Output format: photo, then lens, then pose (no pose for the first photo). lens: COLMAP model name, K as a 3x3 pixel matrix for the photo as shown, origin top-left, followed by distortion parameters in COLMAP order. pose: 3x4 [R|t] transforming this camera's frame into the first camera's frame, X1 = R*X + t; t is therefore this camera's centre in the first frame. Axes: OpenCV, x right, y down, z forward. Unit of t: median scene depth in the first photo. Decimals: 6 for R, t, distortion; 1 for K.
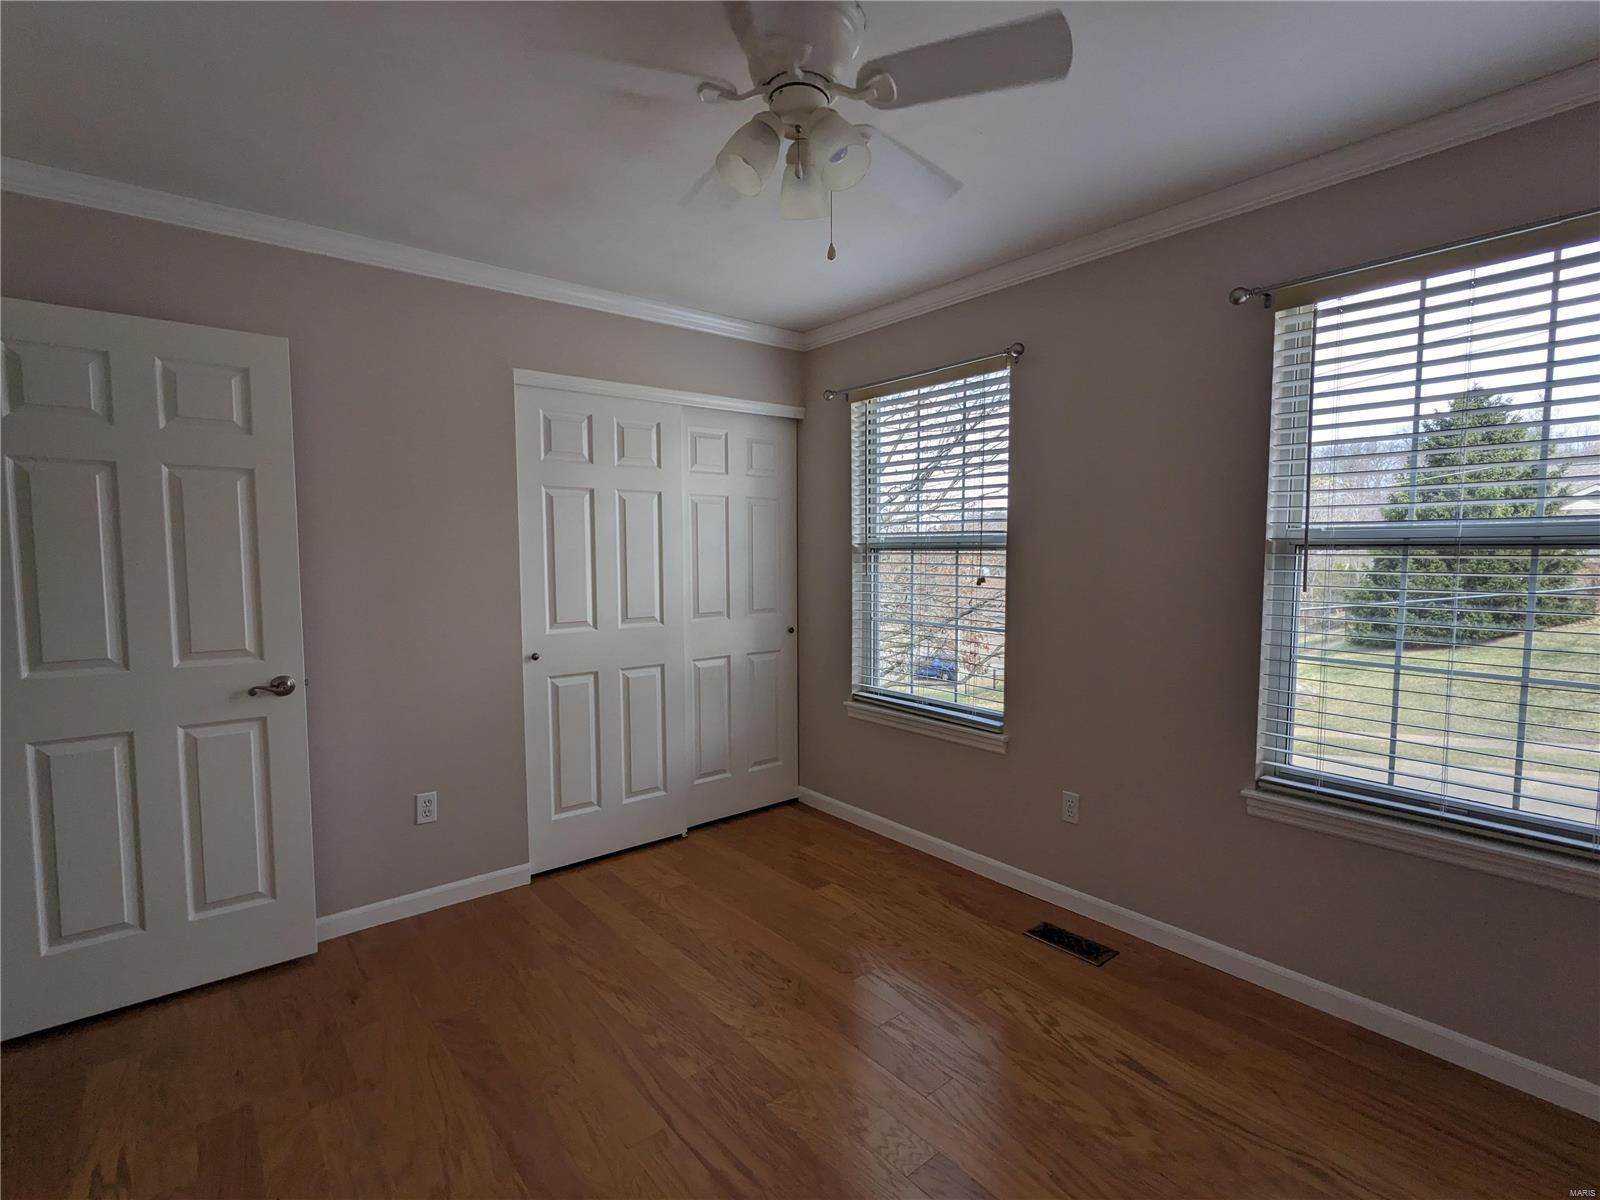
lens RADIAL K [[762.0, 0, 812.2], [0, 762.0, 599.8], [0, 0, 1]] dist [-0.003018, 0.001211]
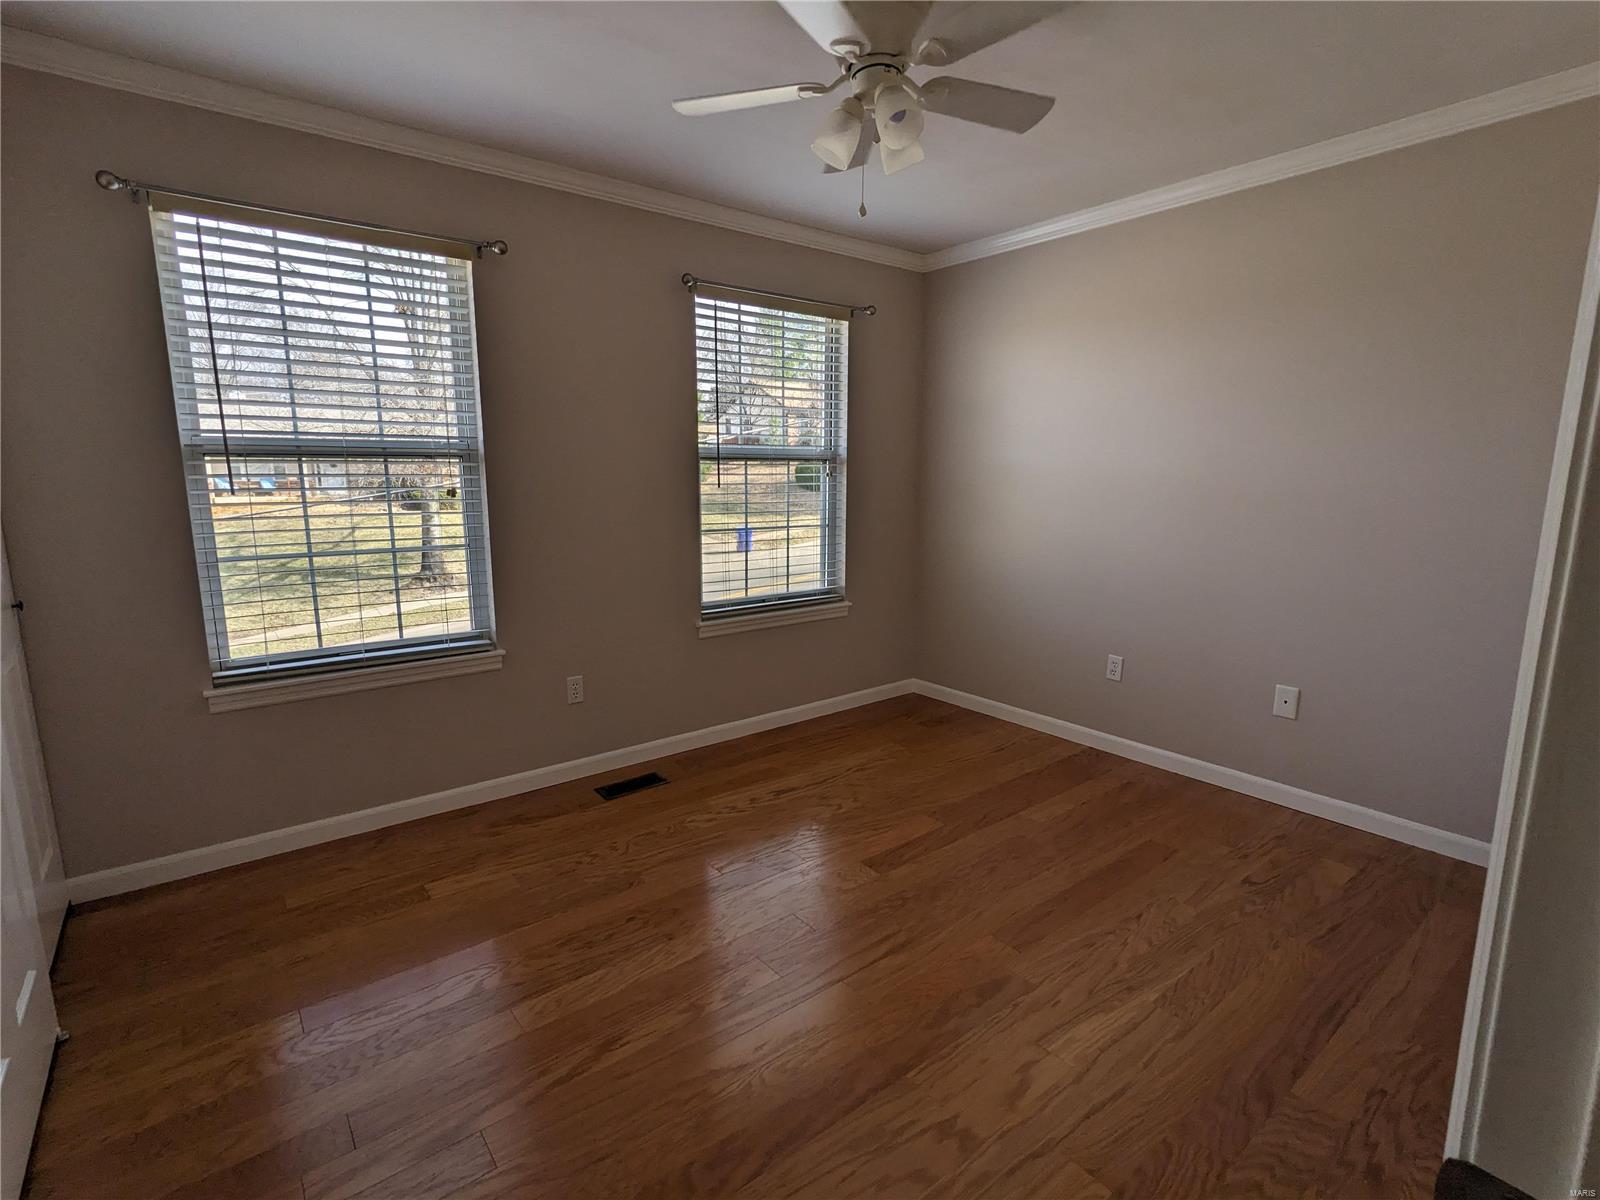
lens RADIAL K [[762.0, 0, 800.7], [0, 762.0, 595.8], [0, 0, 1]] dist [-0.003018, 0.001211]
pose [[0.028423, -0.166299, 0.985666, -0.746849], [0.055627, 0.984799, 0.164548, -0.033277], [-0.998047, 0.050153, 0.037242, 0.615963]]
